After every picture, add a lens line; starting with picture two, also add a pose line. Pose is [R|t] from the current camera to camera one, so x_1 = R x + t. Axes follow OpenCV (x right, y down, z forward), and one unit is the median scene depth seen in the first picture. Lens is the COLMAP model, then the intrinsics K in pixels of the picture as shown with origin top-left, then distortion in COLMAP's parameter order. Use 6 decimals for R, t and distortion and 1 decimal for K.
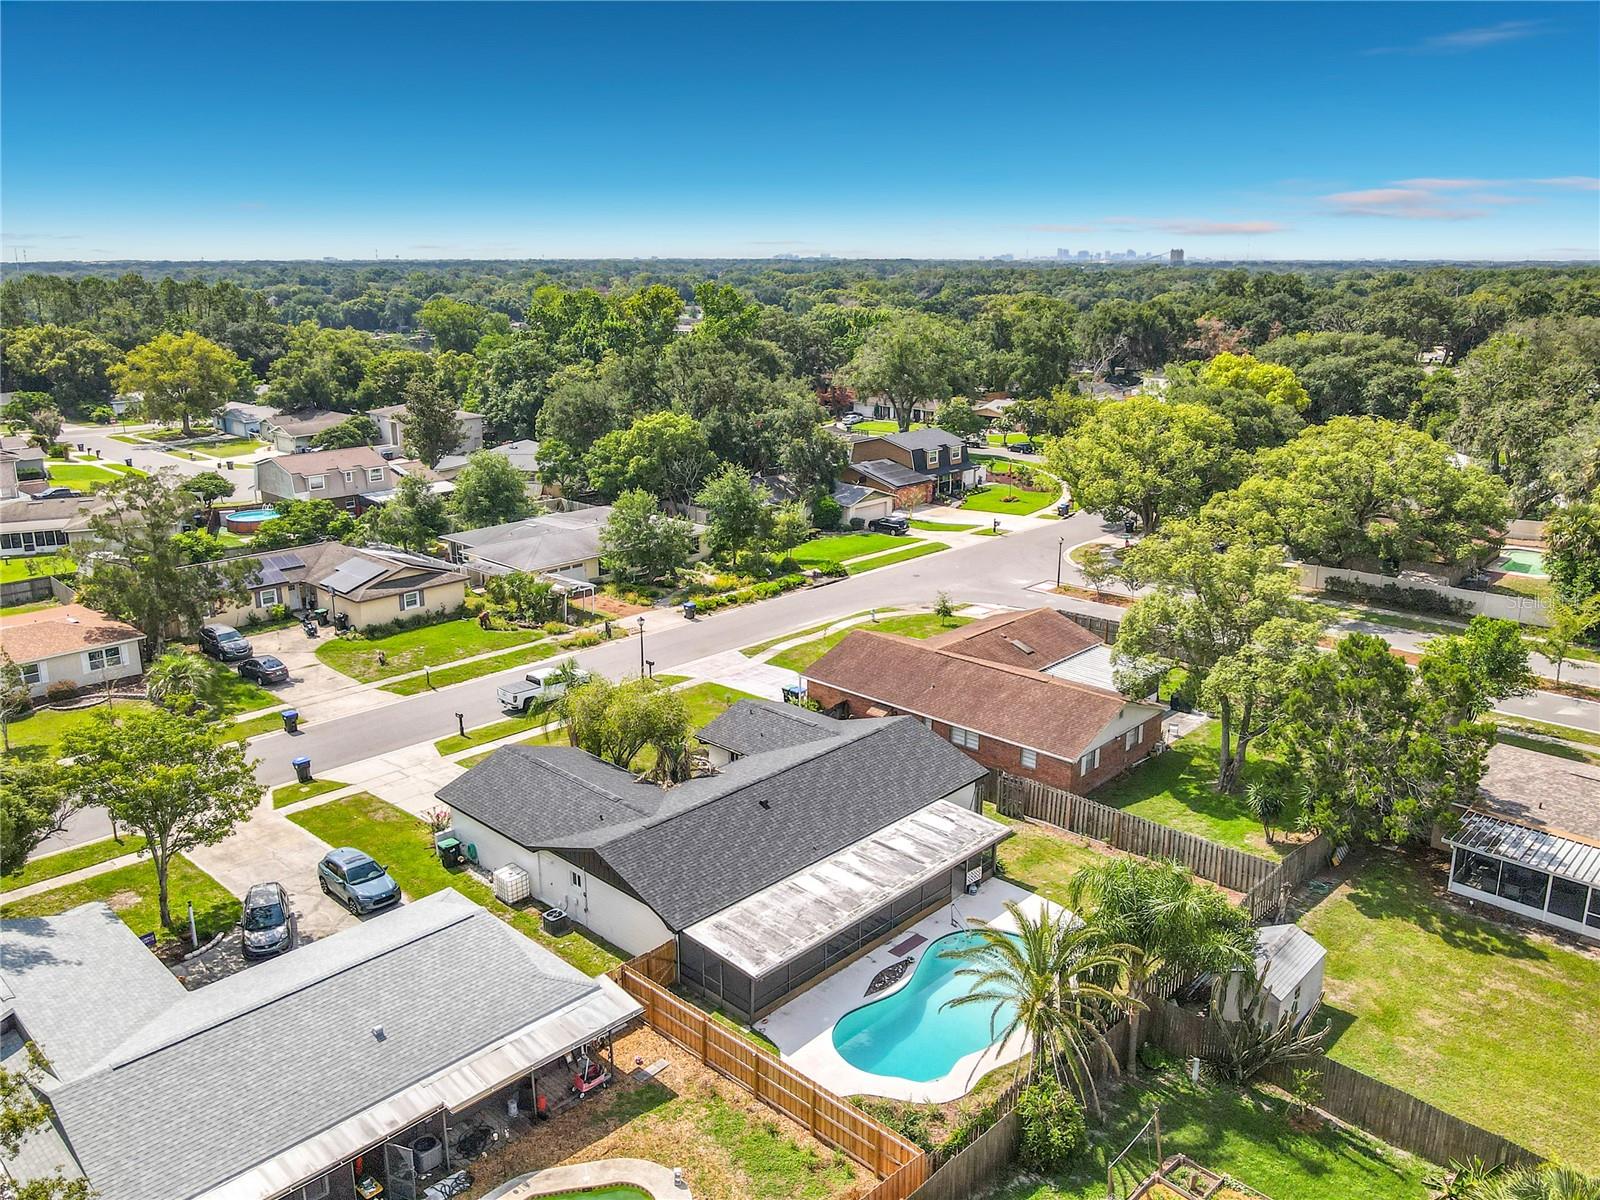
lens RADIAL K [[1233.0, 0, 825.9], [0, 1233.0, 547.0], [0, 0, 1]] dist [-0.015747, -0.004453]
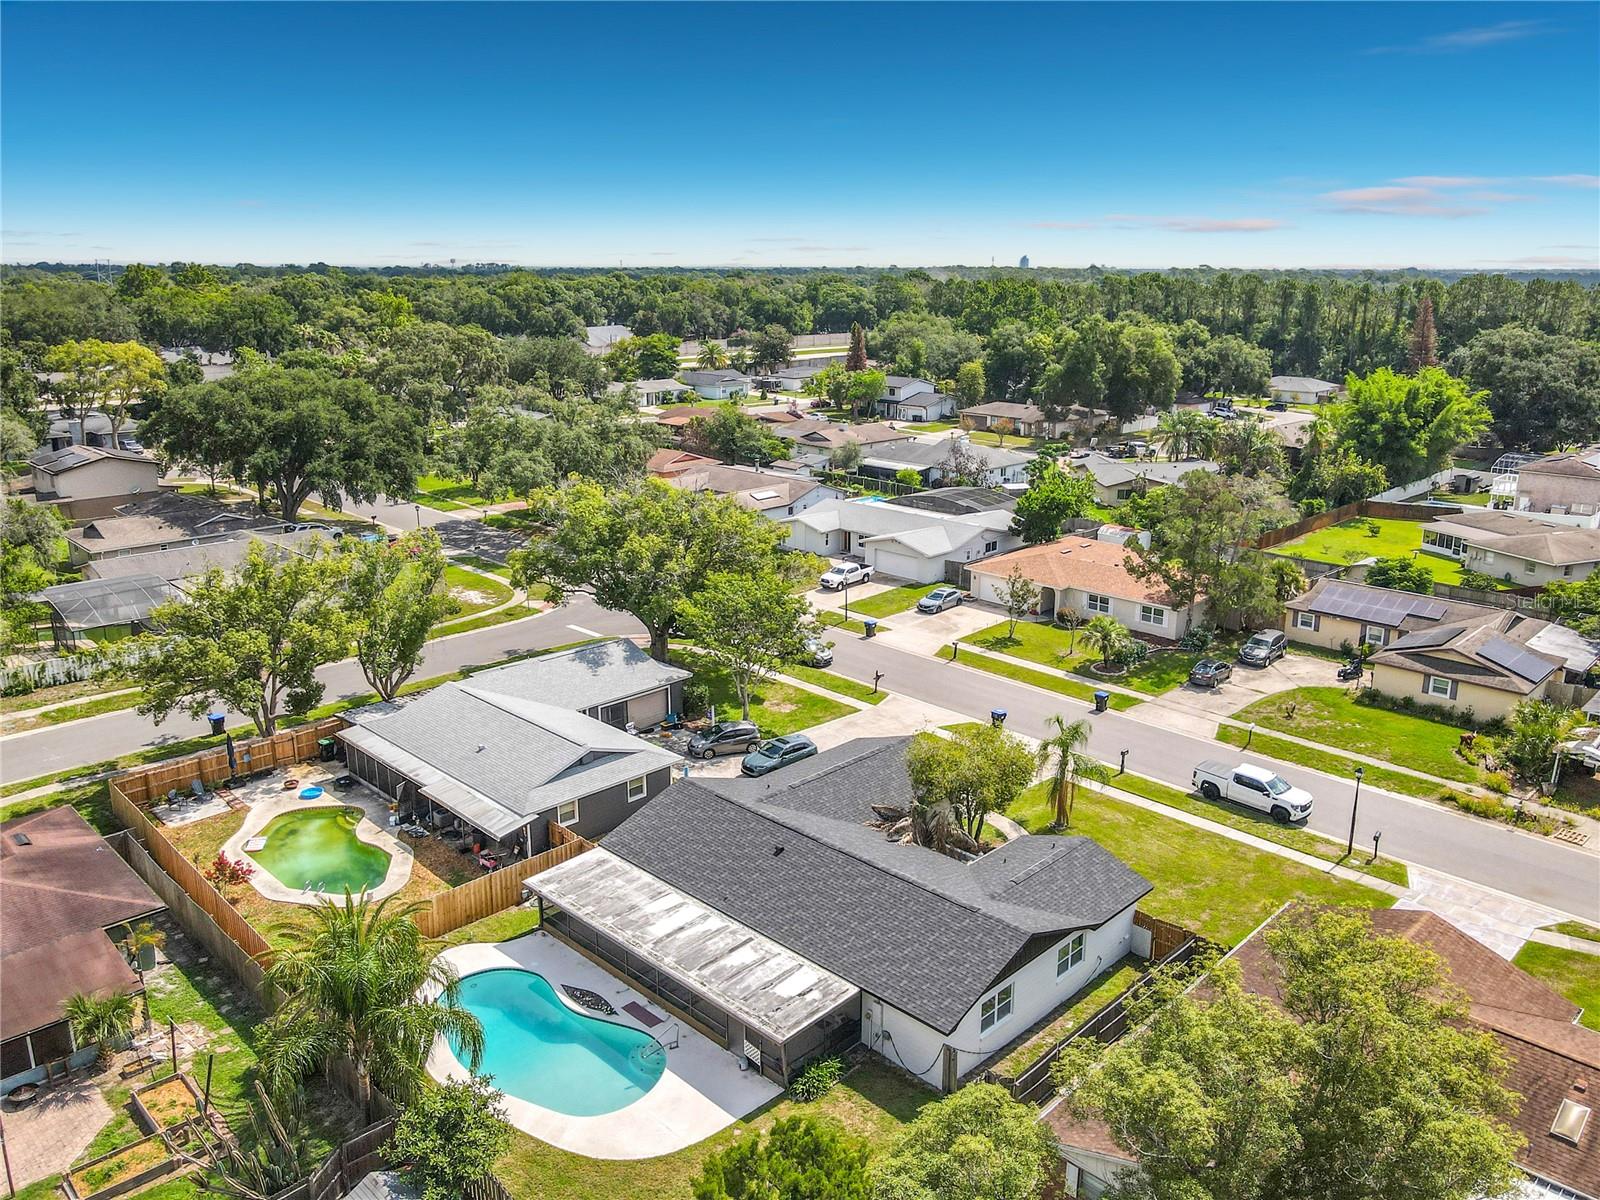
lens RADIAL K [[1203.3, 0, 815.2], [0, 1203.3, 577.6], [0, 0, 1]] dist [-0.006670, 0.045384]
pose [[-0.023122, 0.251827, -0.967496, 0.472124], [-0.233712, 0.939577, 0.250146, -0.138679], [0.972031, 0.231899, 0.037130, 0.544496]]
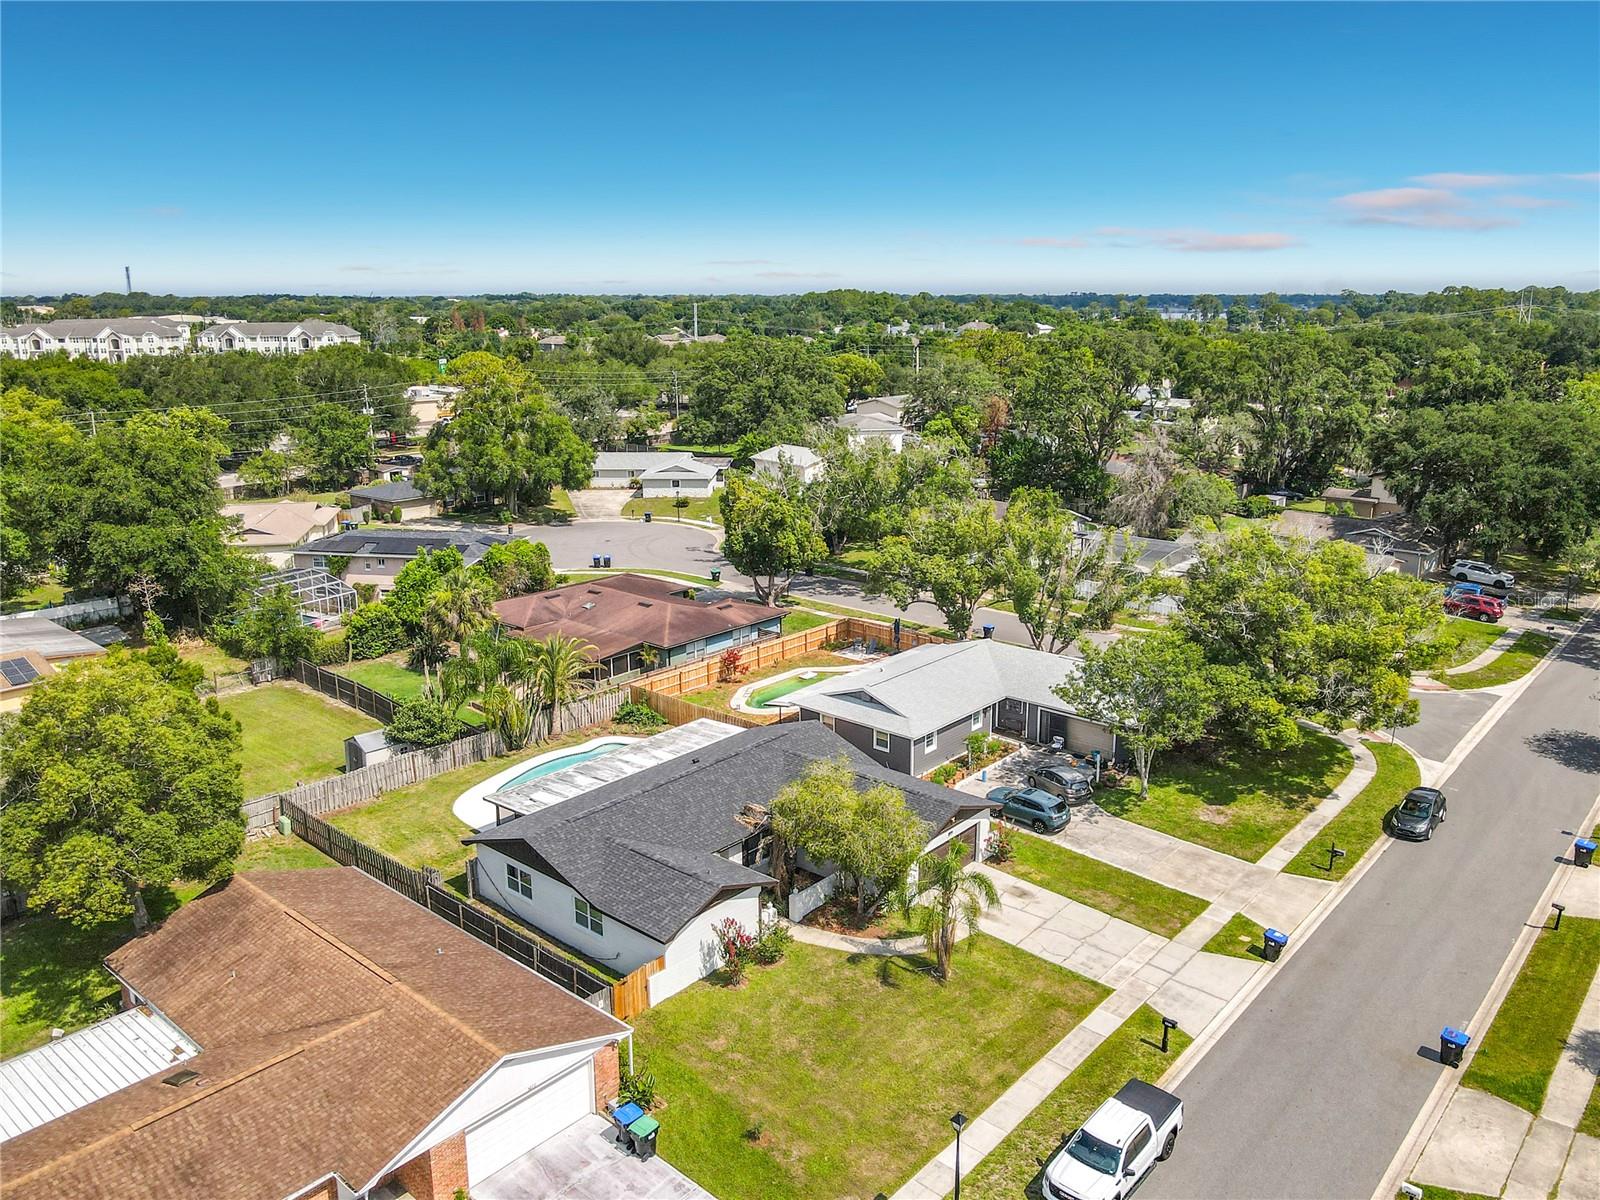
lens RADIAL K [[1233.0, 0, 825.9], [0, 1233.0, 547.0], [0, 0, 1]] dist [-0.015747, -0.004453]
pose [[-0.998882, 0.010080, -0.046179, -0.071667], [-0.010479, 0.905450, 0.424323, -0.282923], [0.046090, 0.424332, -0.904333, 1.155095]]
